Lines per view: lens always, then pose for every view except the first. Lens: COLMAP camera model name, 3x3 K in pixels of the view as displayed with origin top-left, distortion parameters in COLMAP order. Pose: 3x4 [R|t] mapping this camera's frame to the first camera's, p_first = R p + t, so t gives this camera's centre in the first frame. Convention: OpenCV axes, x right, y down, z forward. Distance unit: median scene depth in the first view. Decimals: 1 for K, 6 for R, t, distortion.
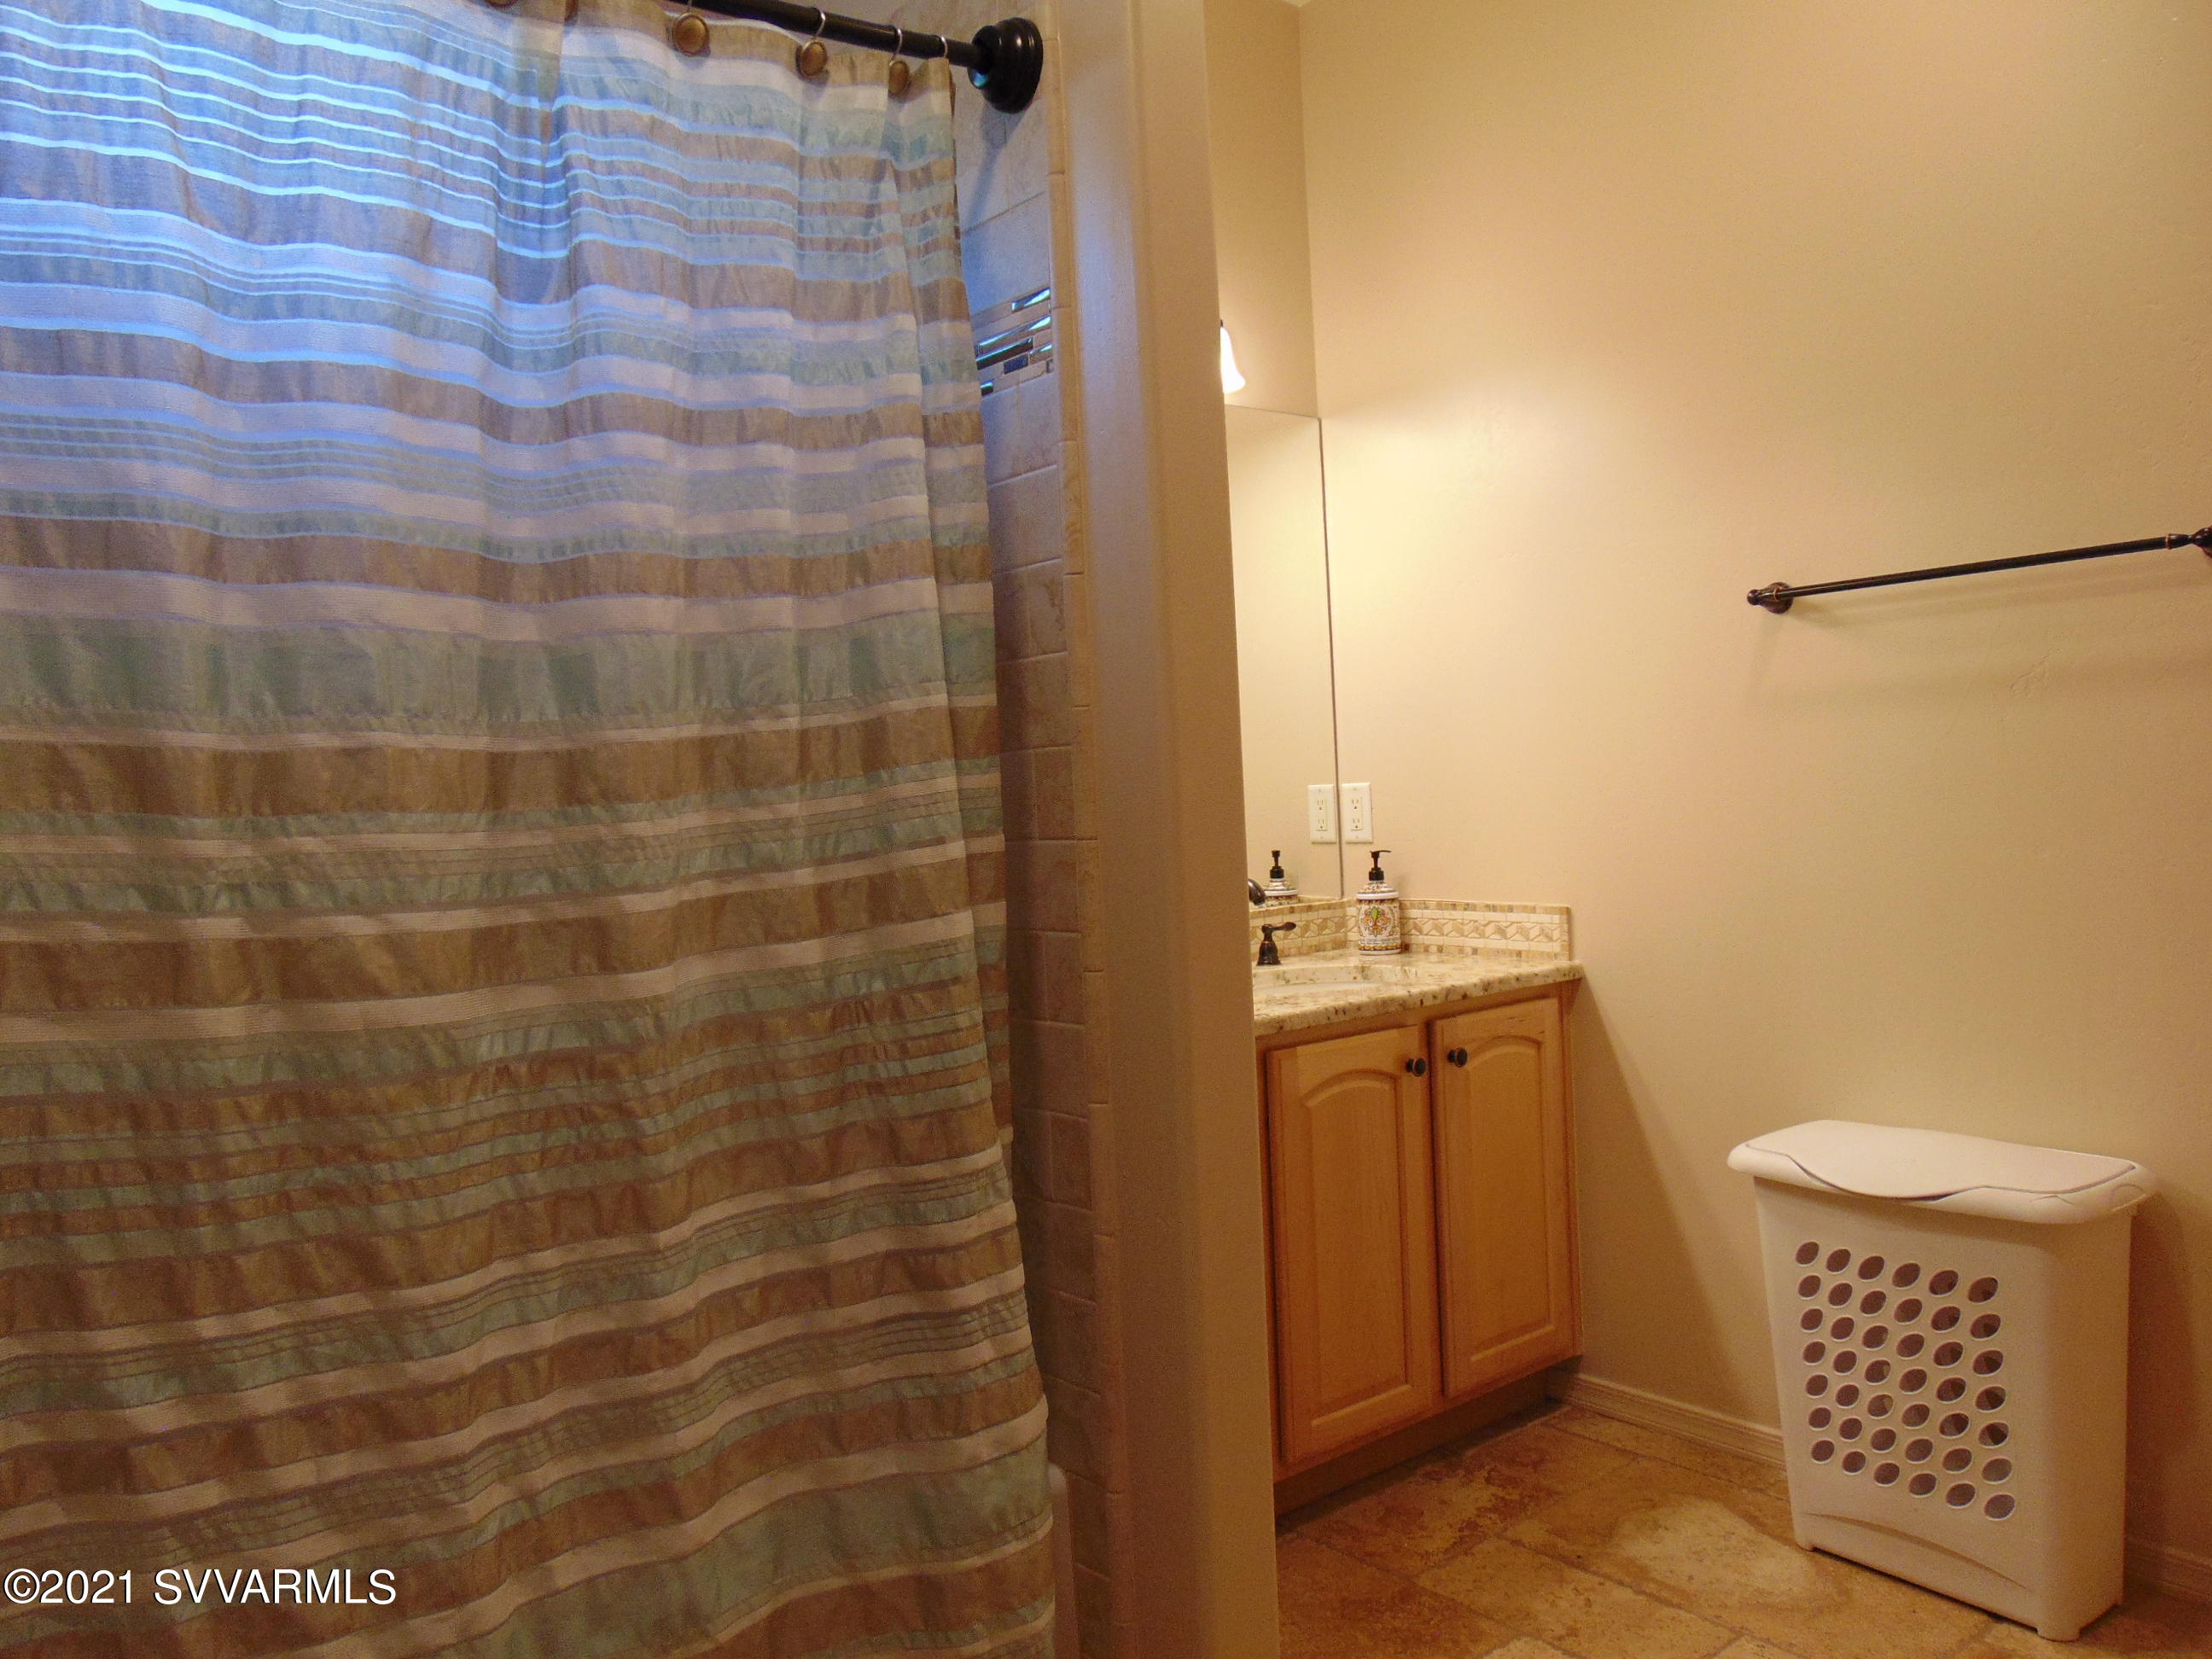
lens RADIAL K [[1682.3, 0, 1109.5], [0, 1682.3, 827.2], [0, 0, 1]] dist [0.017462, 0.027598]
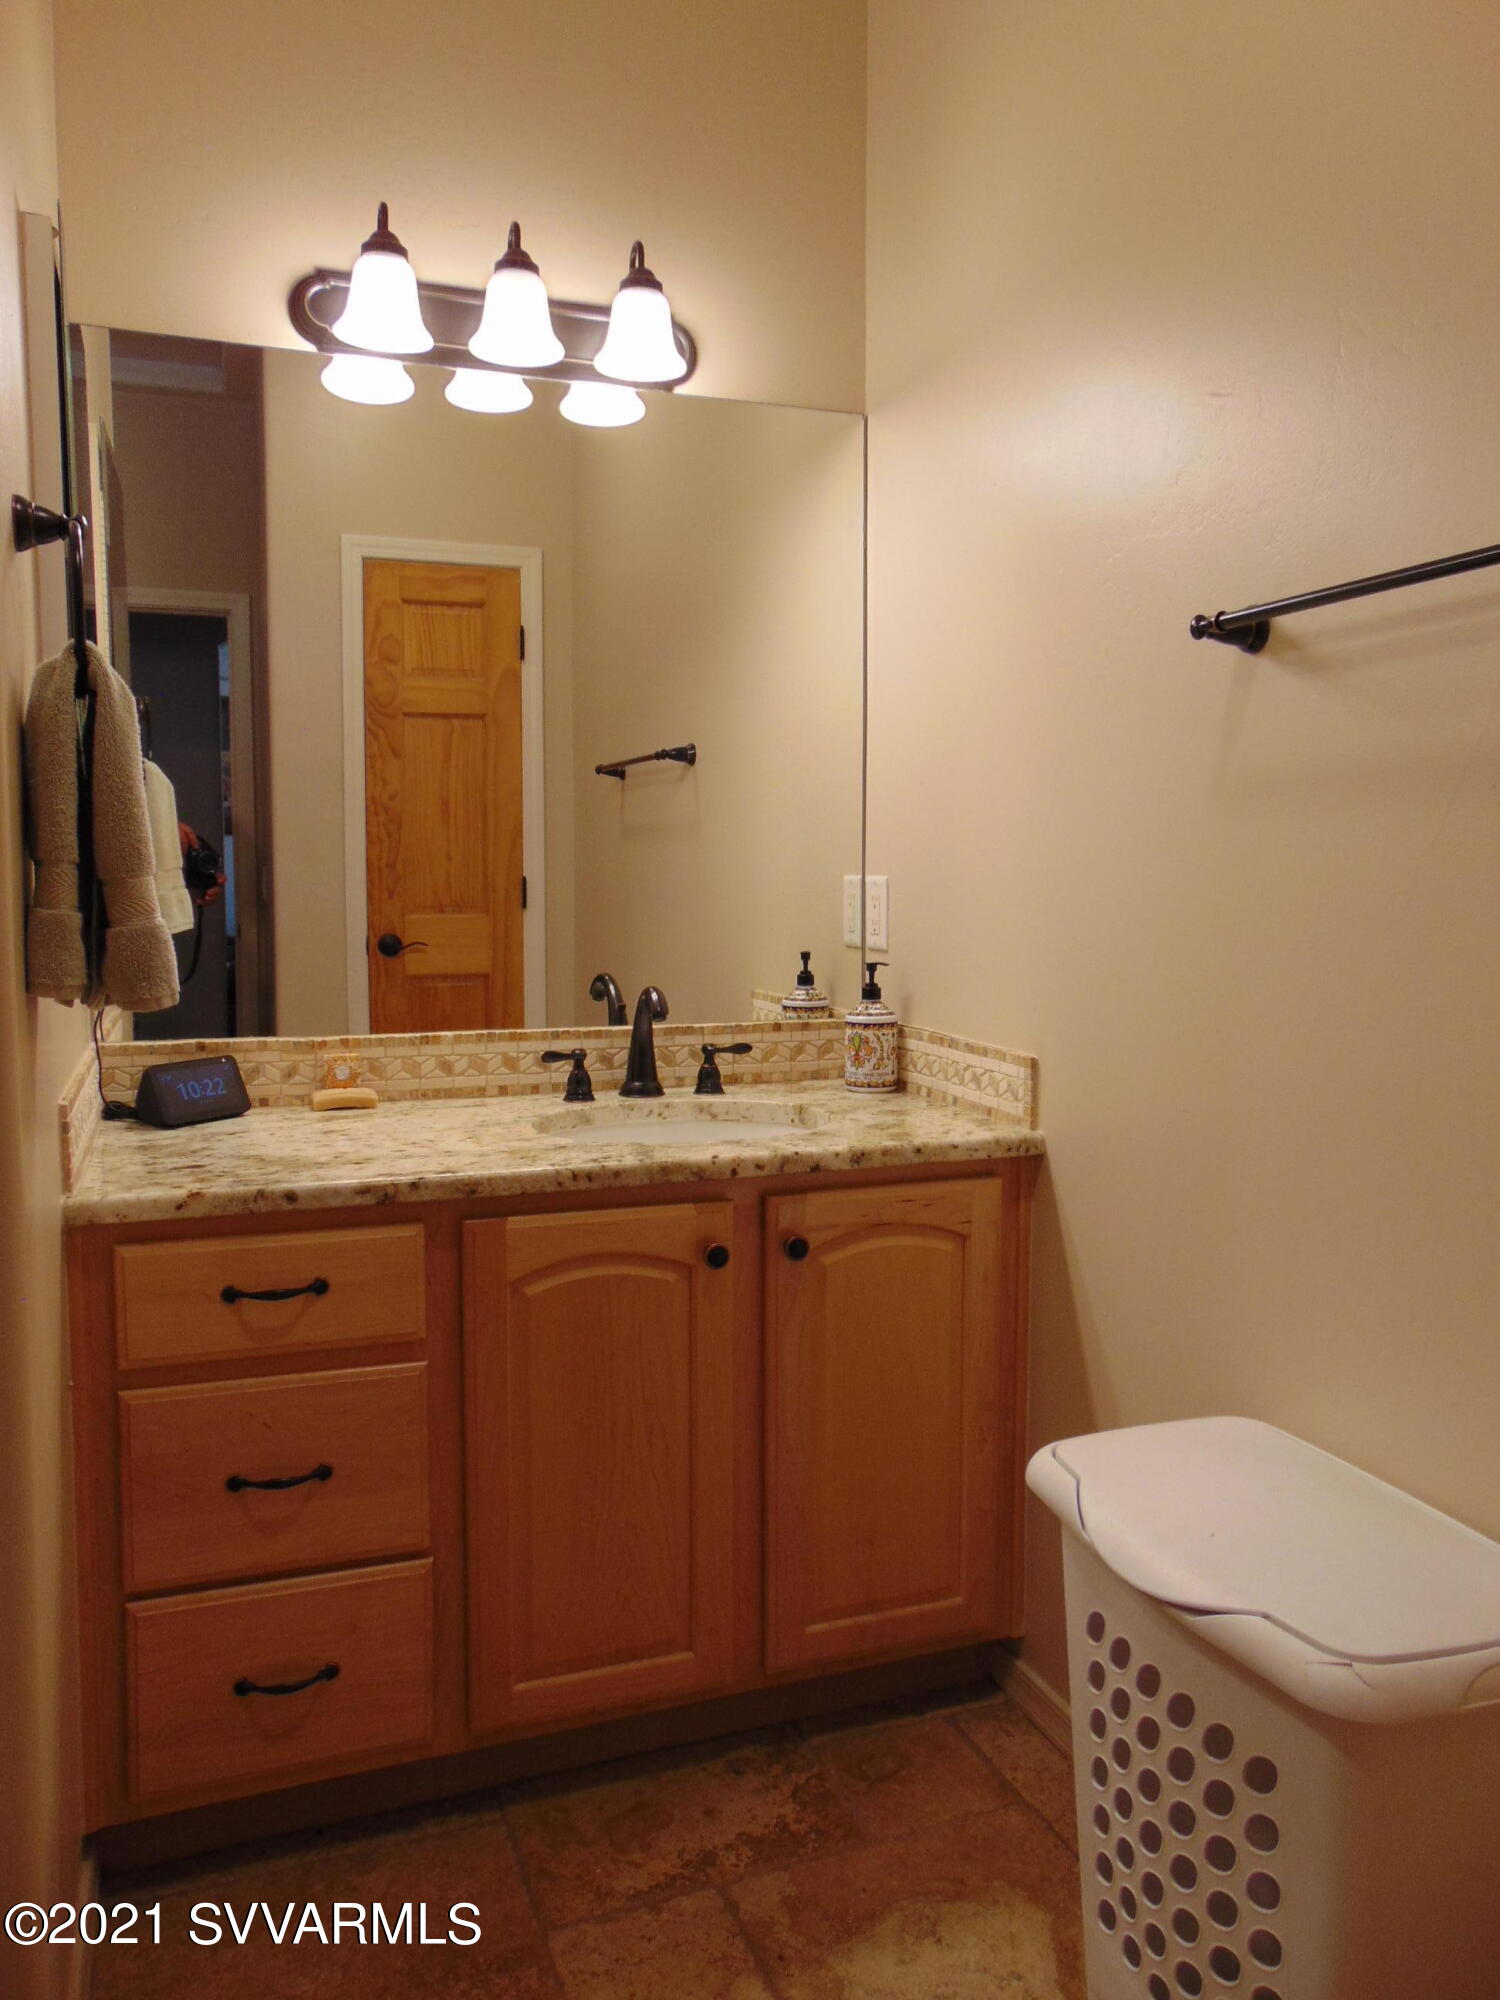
lens RADIAL K [[1521.1, 0, 745.9], [0, 1521.1, 1000.8], [0, 0, 1]] dist [0.017462, 0.027598]
pose [[0.944044, 0.077194, -0.320660, 0.365576], [-0.052451, 0.994990, 0.085108, -0.028470], [0.325623, -0.063527, 0.943363, 0.325742]]
